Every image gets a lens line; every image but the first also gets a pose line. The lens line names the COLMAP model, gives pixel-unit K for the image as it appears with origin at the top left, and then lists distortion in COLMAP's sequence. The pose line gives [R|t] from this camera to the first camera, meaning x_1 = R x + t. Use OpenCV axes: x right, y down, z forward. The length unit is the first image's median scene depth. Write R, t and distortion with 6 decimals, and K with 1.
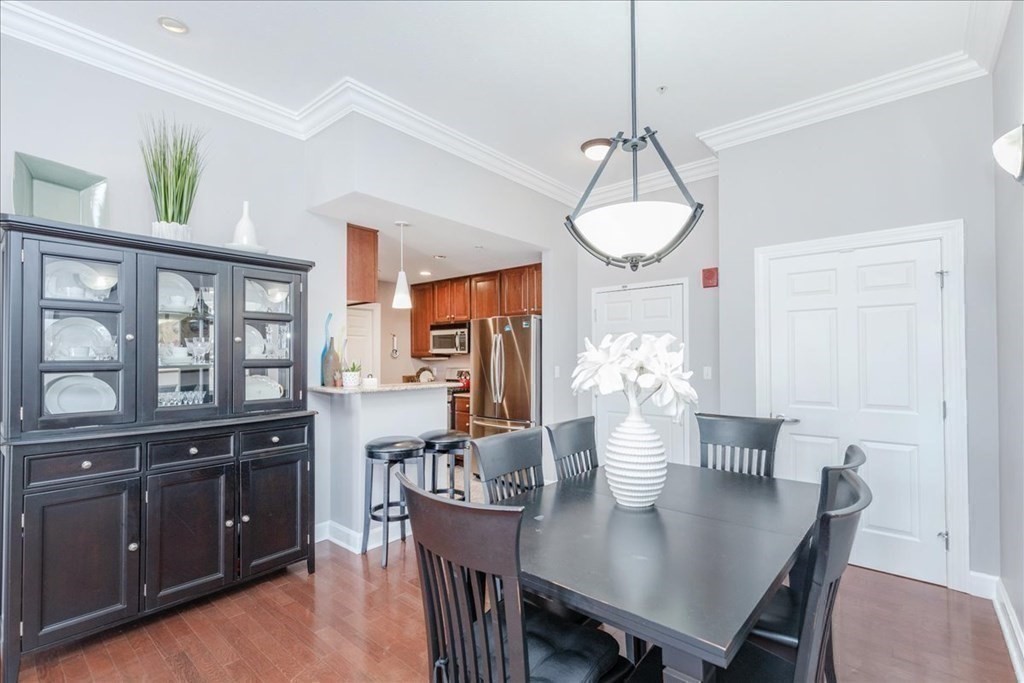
lens RADIAL K [[462.3, 0, 514.7], [0, 462.3, 348.3], [0, 0, 1]] dist [0.006954, -0.001836]
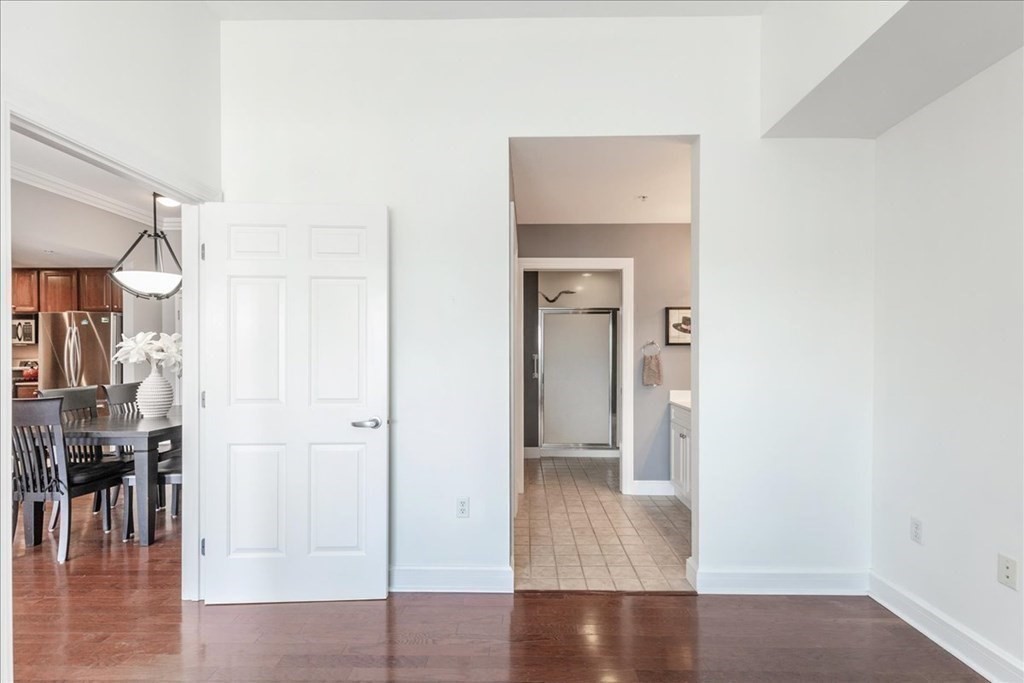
lens RADIAL K [[462.3, 0, 523.3], [0, 462.3, 354.9], [0, 0, 1]] dist [0.006954, -0.001836]
pose [[0.759897, -0.002505, 0.650038, 0.062536], [-0.013176, 0.999728, 0.019255, 0.002071], [-0.649910, -0.023196, 0.759657, -0.600075]]
